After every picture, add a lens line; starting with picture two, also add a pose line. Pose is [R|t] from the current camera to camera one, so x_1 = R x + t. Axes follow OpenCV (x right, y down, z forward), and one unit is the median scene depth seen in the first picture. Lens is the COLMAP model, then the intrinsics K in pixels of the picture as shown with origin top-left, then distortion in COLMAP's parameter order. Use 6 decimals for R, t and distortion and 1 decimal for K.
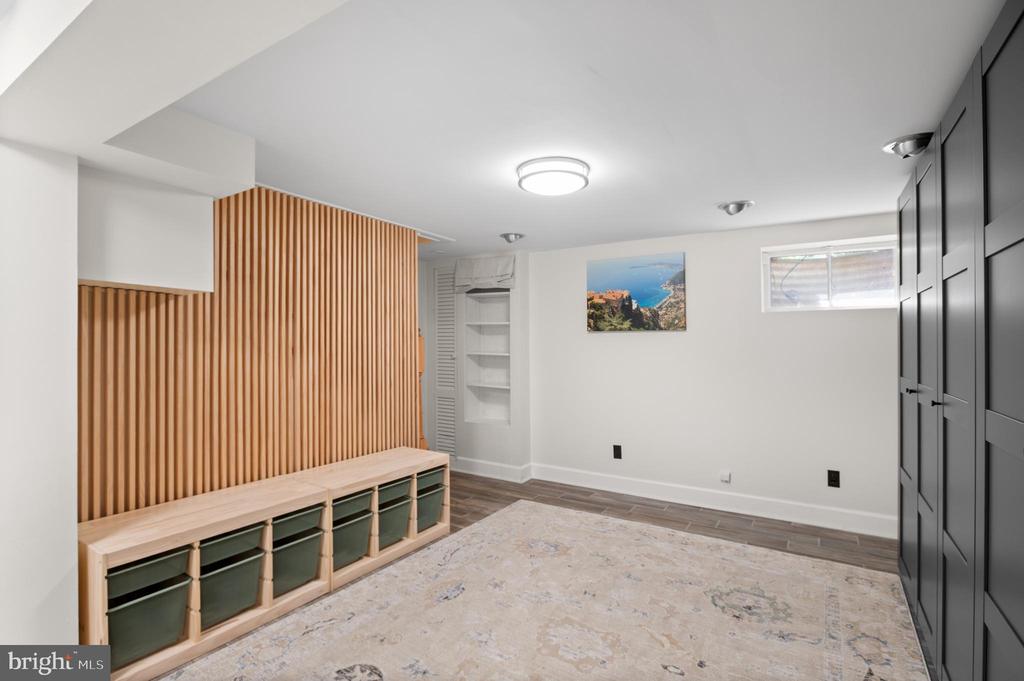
lens RADIAL K [[495.2, 0, 510.7], [0, 495.2, 341.7], [0, 0, 1]] dist [-0.012483, 0.003324]
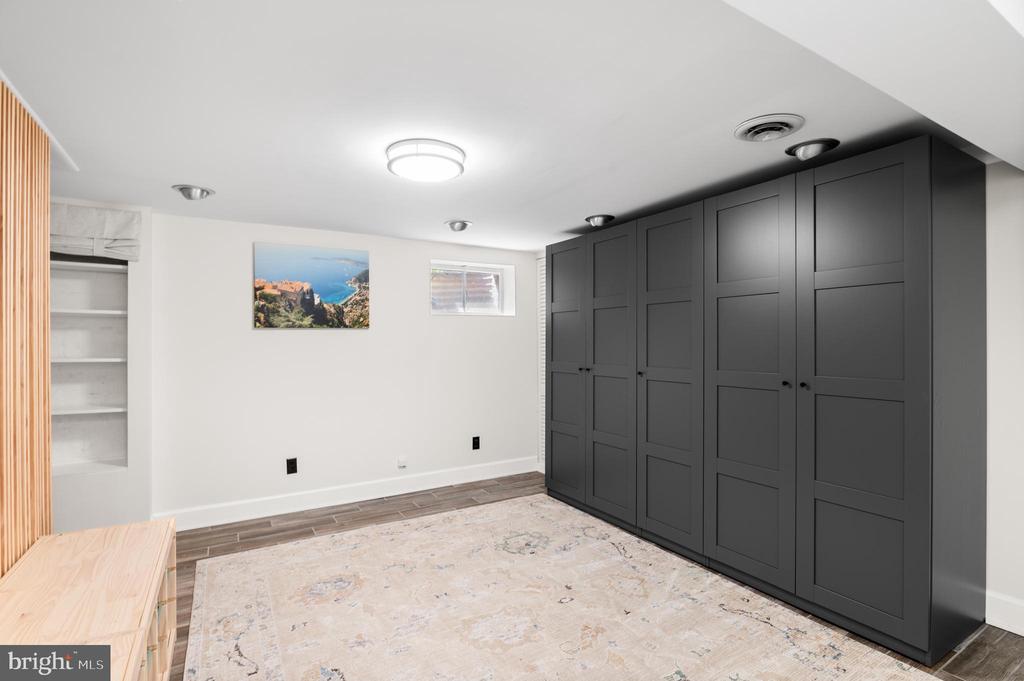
lens RADIAL K [[495.2, 0, 514.3], [0, 495.2, 338.3], [0, 0, 1]] dist [-0.012483, 0.003324]
pose [[0.437628, 0.000401, 0.899156, -0.430423], [0.004967, 0.999984, -0.002863, 0.001570], [-0.899143, 0.005719, 0.437618, 0.284354]]
